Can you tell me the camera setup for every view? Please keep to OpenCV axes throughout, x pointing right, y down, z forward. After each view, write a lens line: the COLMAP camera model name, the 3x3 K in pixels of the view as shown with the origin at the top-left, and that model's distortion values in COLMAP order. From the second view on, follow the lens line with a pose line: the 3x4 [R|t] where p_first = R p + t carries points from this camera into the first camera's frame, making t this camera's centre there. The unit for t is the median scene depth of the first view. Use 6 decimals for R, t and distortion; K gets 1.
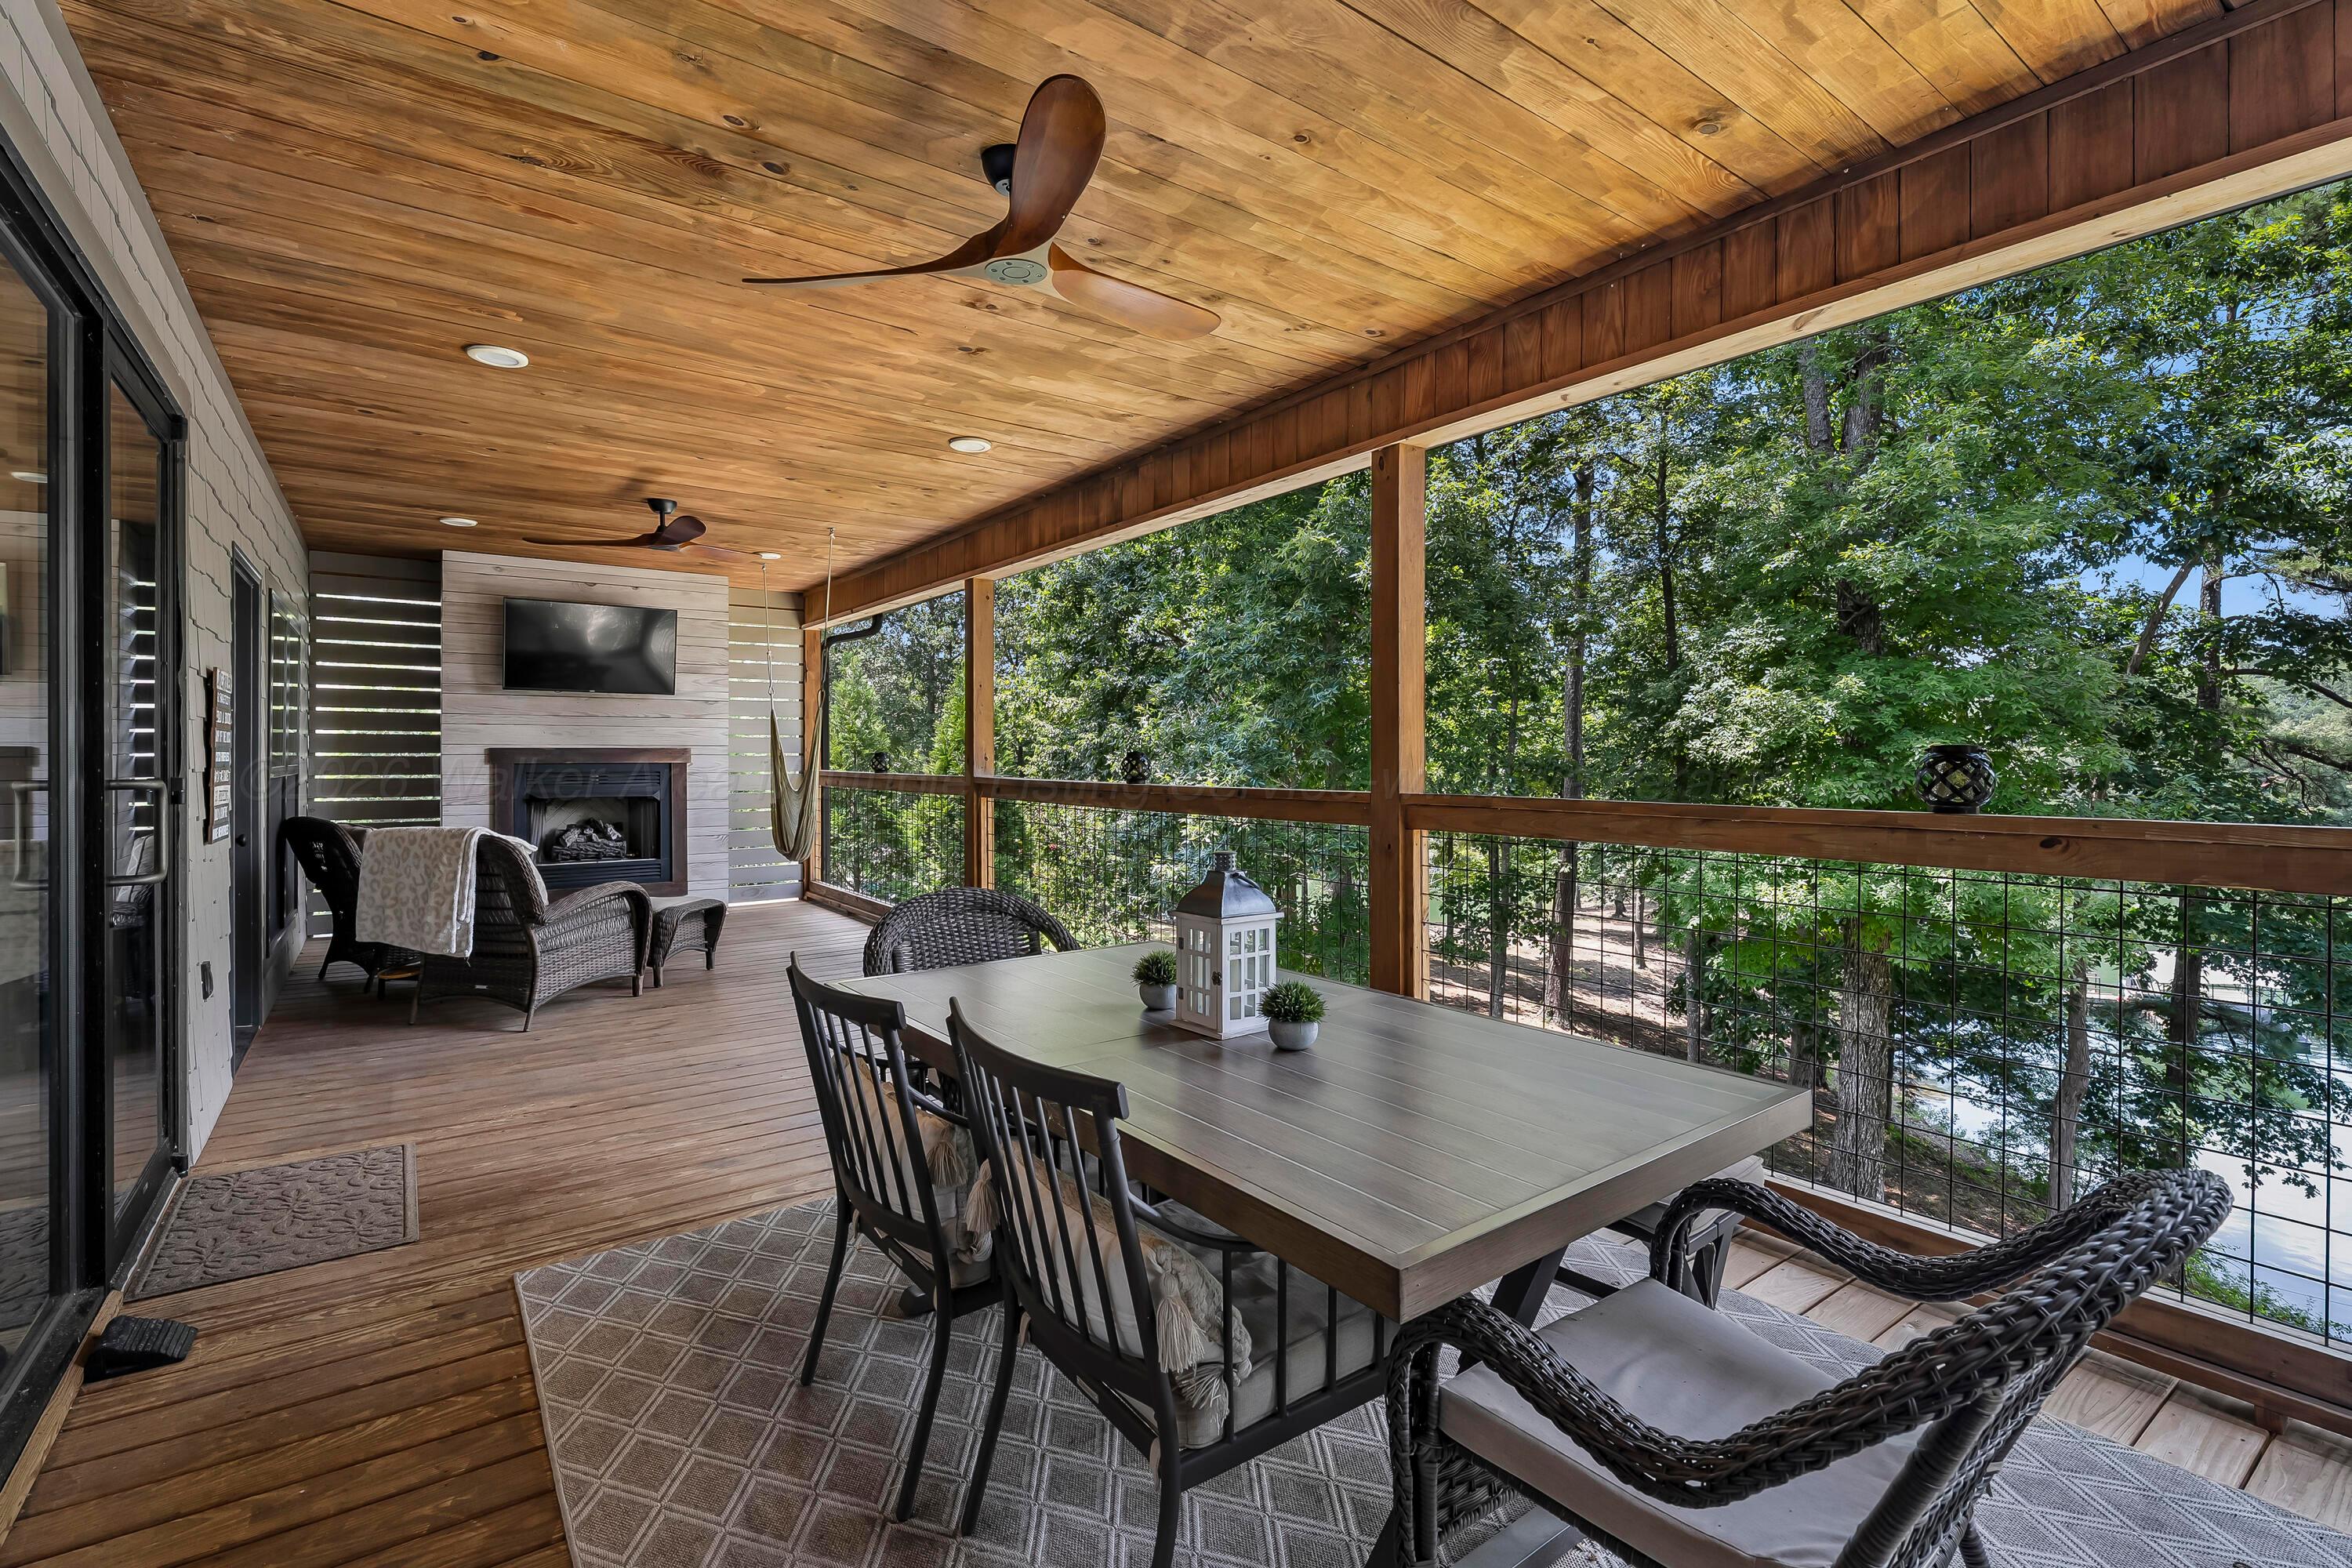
lens RADIAL K [[1084.8, 0, 1176.0], [0, 1084.8, 763.7], [0, 0, 1]] dist [0.001744, -0.000808]
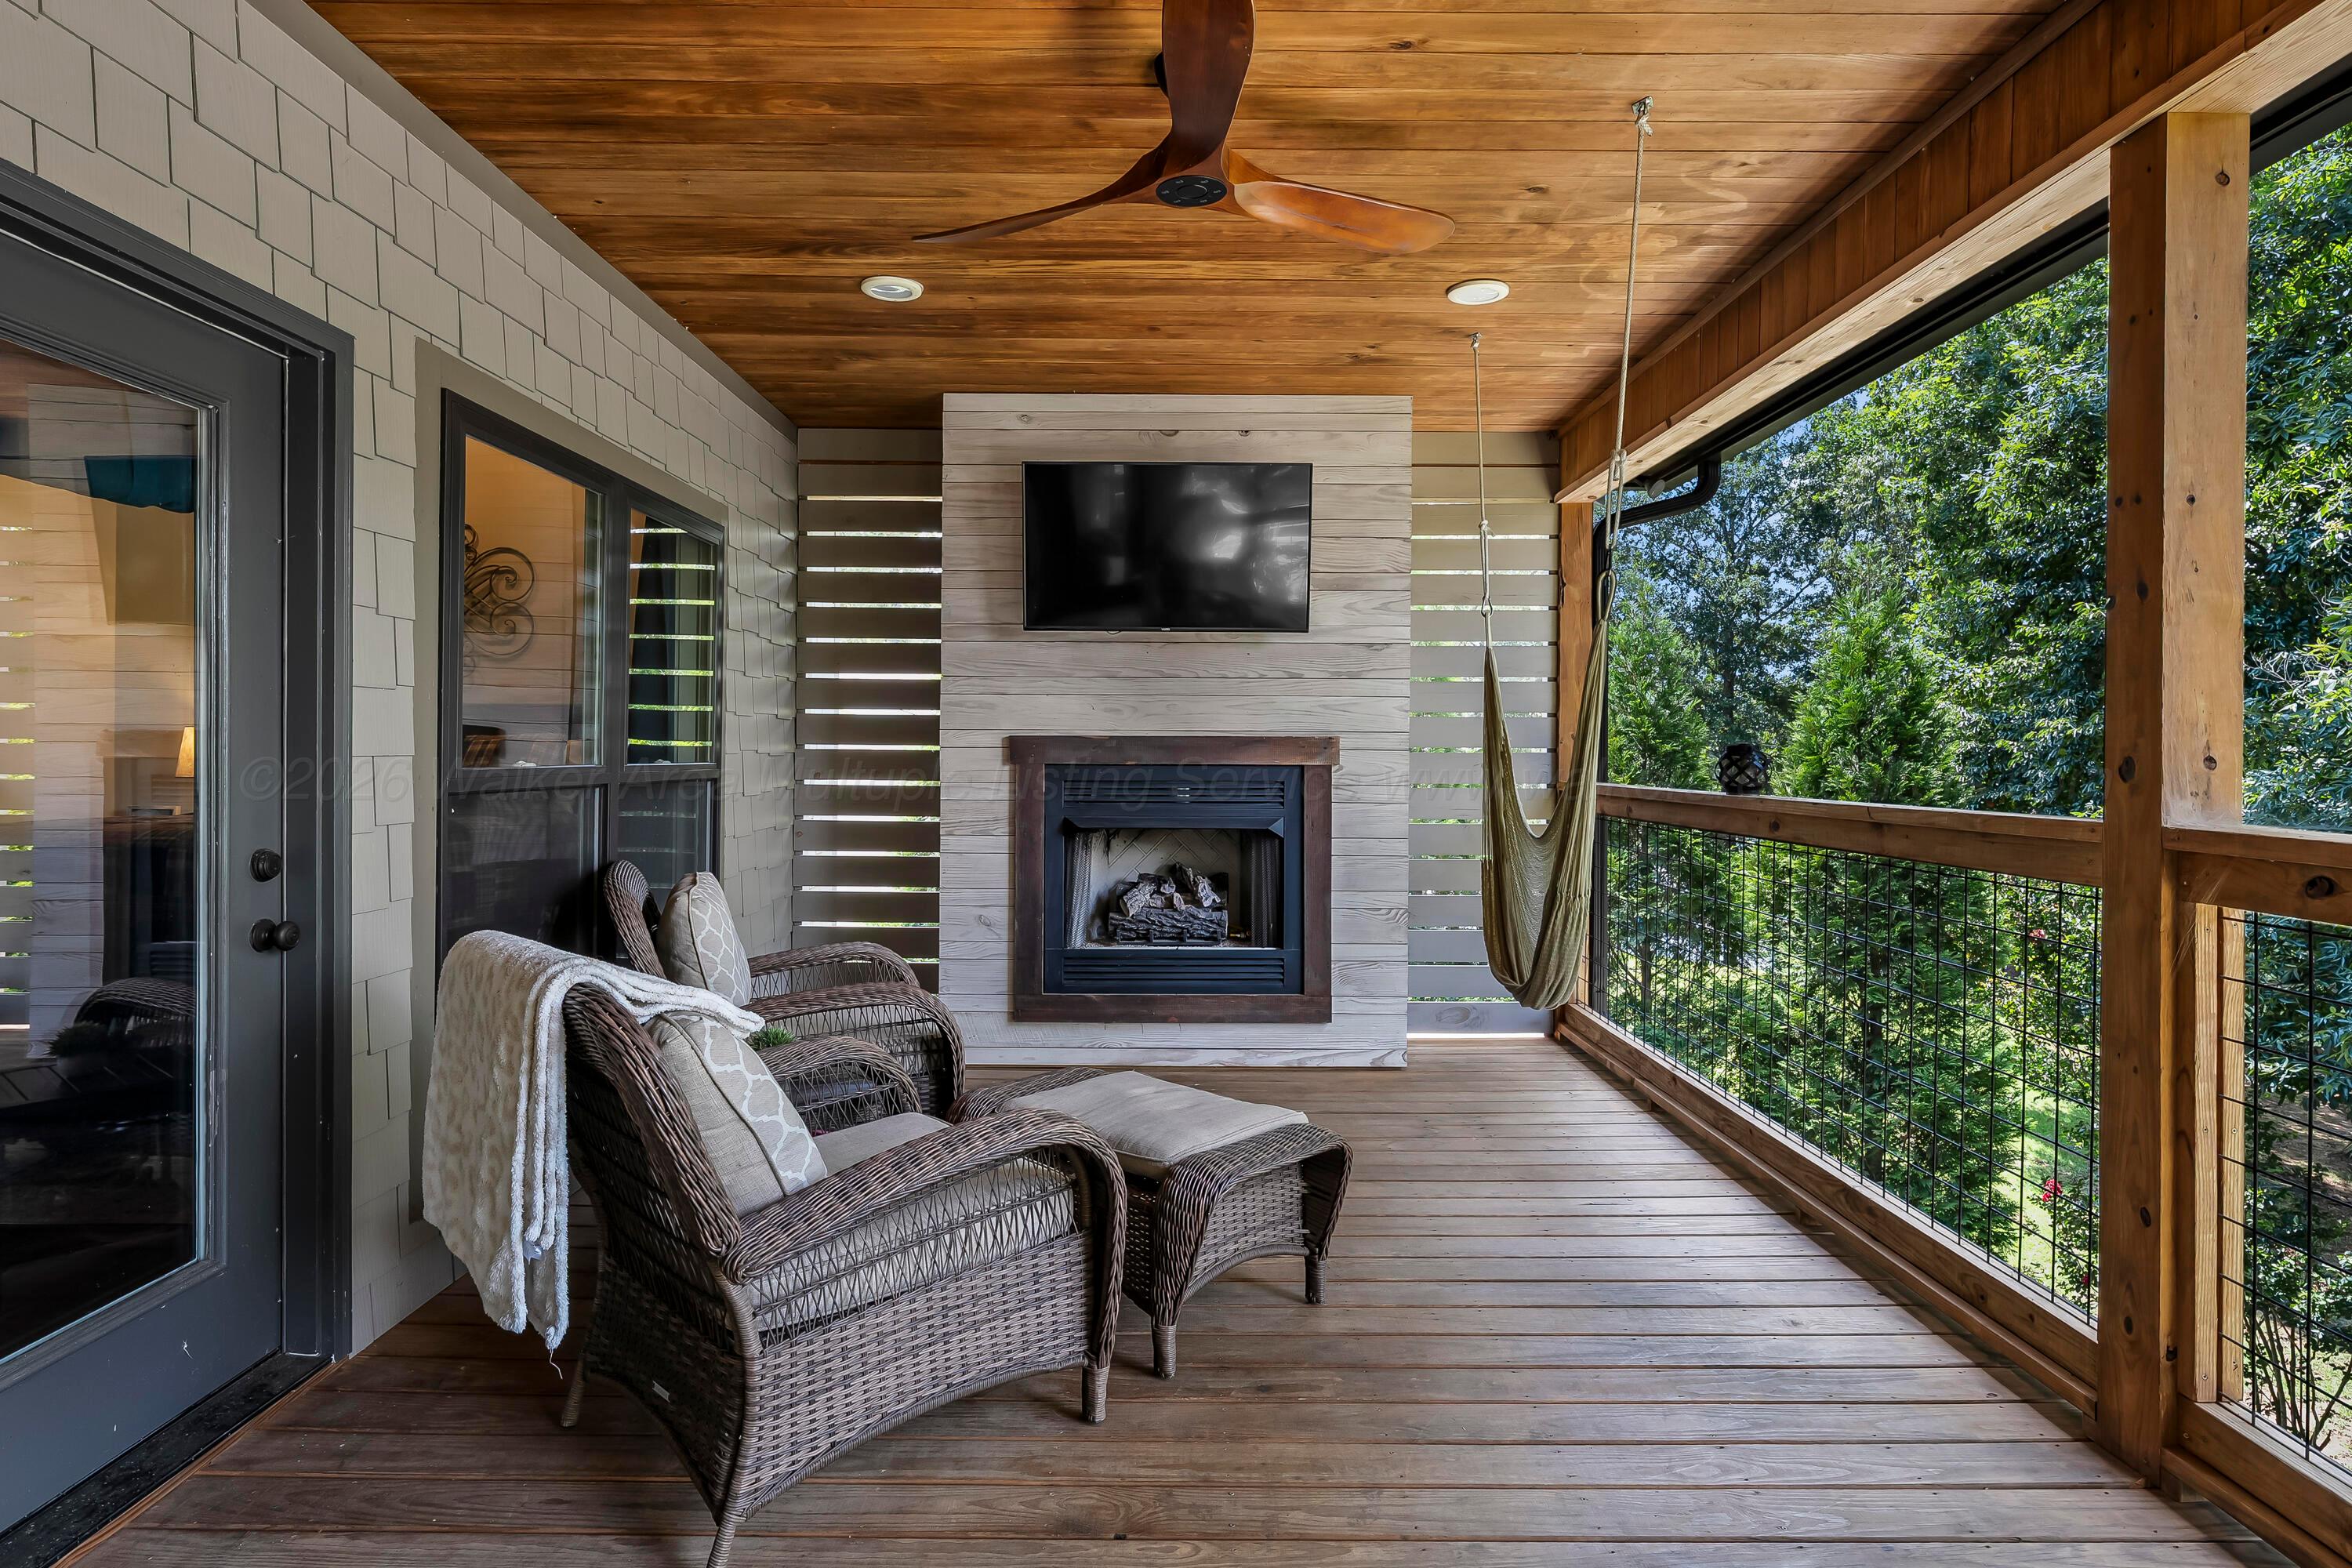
lens RADIAL K [[1234.5, 0, 1184.3], [0, 1234.5, 757.7], [0, 0, 1]] dist [0.001825, -0.000296]
pose [[0.813275, 0.006067, -0.581848, -0.171149], [-0.010127, 0.999942, -0.003728, -0.001585], [0.581791, 0.008924, 0.813289, 0.494134]]
